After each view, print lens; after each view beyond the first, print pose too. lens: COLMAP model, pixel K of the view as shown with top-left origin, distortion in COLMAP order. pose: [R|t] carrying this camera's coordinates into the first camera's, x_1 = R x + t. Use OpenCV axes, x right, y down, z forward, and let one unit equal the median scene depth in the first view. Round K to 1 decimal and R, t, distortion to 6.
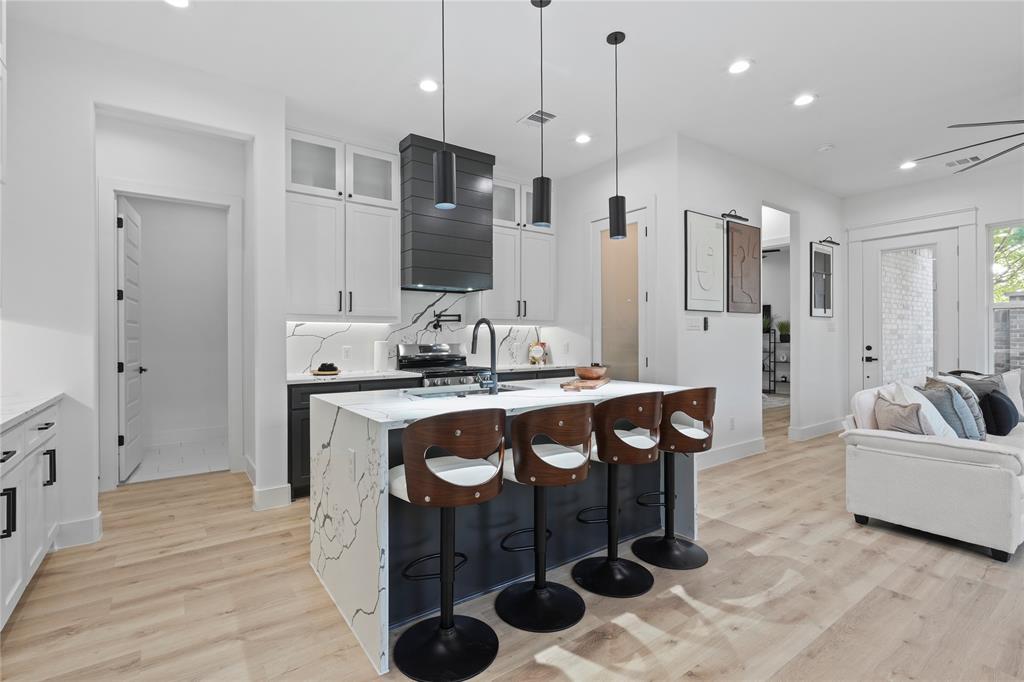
lens RADIAL K [[473.8, 0, 505.3], [0, 473.8, 339.8], [0, 0, 1]] dist [-0.003214, 0.001810]
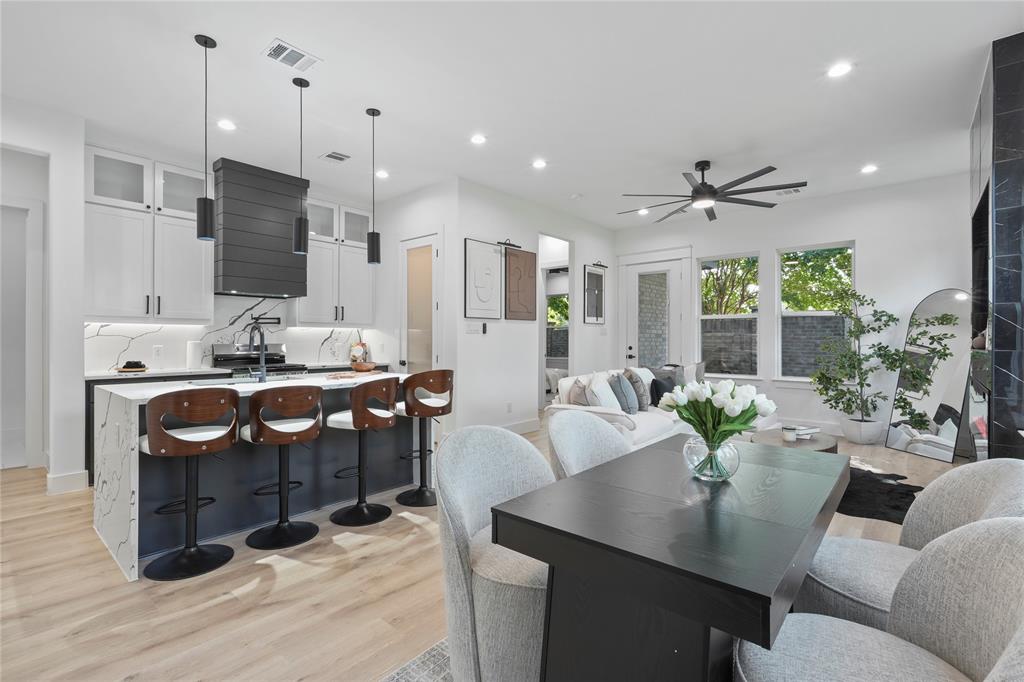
lens RADIAL K [[473.8, 0, 509.4], [0, 473.8, 339.1], [0, 0, 1]] dist [-0.003214, 0.001810]
pose [[0.972134, 0.005084, 0.234372, 0.217510], [-0.004404, 0.999984, -0.003423, -0.001679], [-0.234386, 0.002296, 0.972141, -0.272560]]
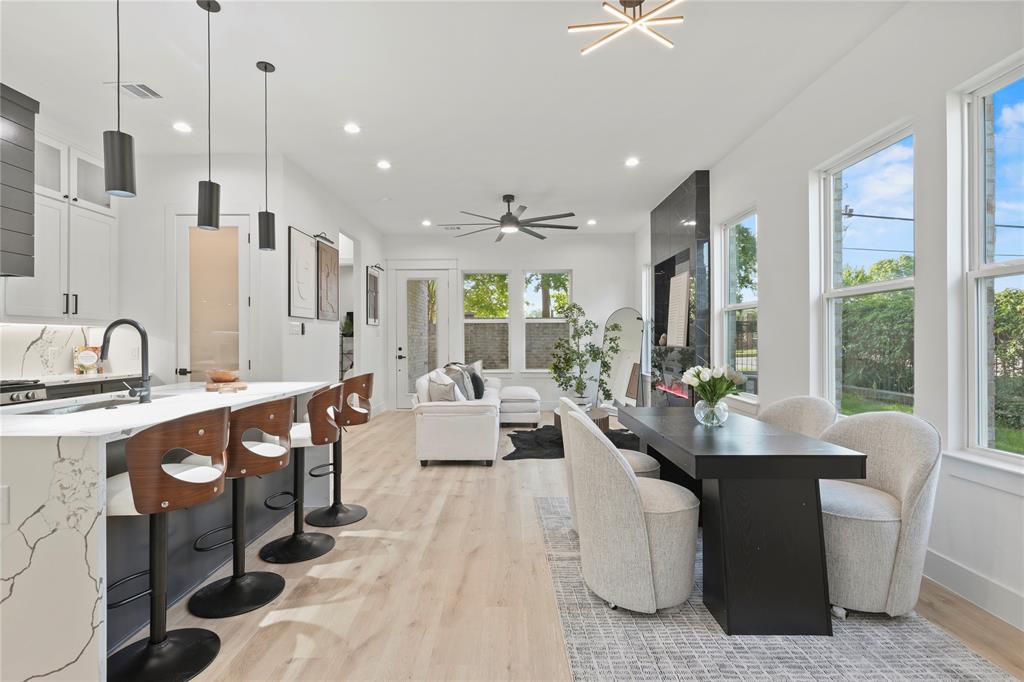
lens RADIAL K [[473.8, 0, 508.4], [0, 473.8, 340.3], [0, 0, 1]] dist [-0.003214, 0.001810]
pose [[0.580347, 0.003104, 0.814363, -0.240917], [0.002205, 0.999983, -0.005383, 0.000571], [-0.814366, 0.004920, 0.580331, -0.064545]]
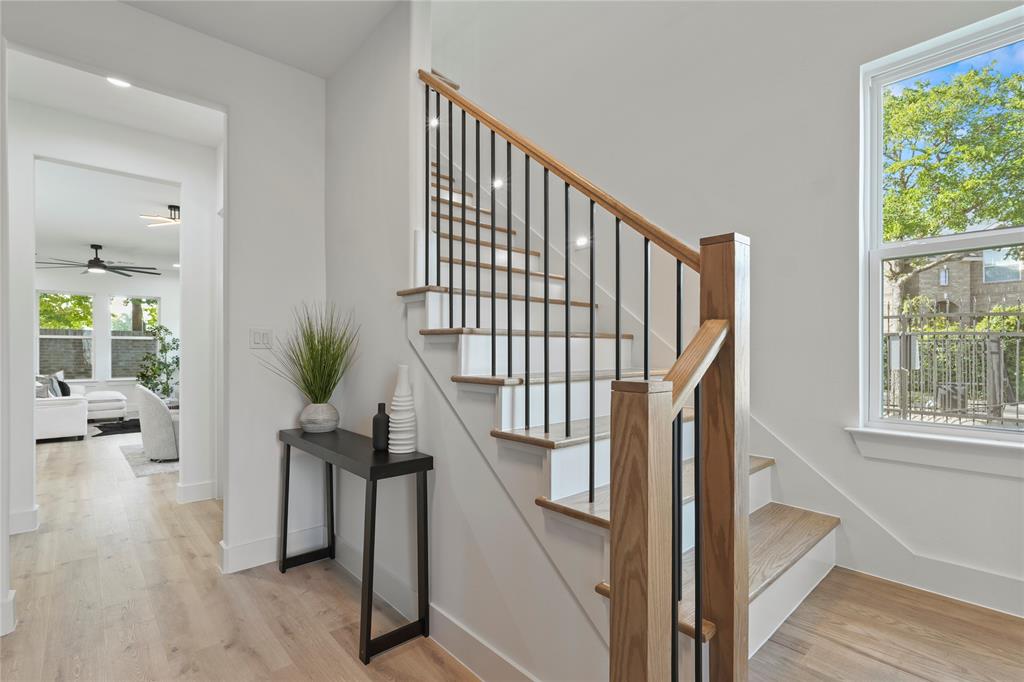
lens RADIAL K [[473.8, 0, 508.7], [0, 473.8, 352.0], [0, 0, 1]] dist [-0.003214, 0.001810]
pose [[-0.119283, 0.003668, 0.992854, -1.207718], [-0.001536, 0.999991, -0.003879, -0.012803], [-0.992859, -0.001988, -0.119276, -0.684860]]
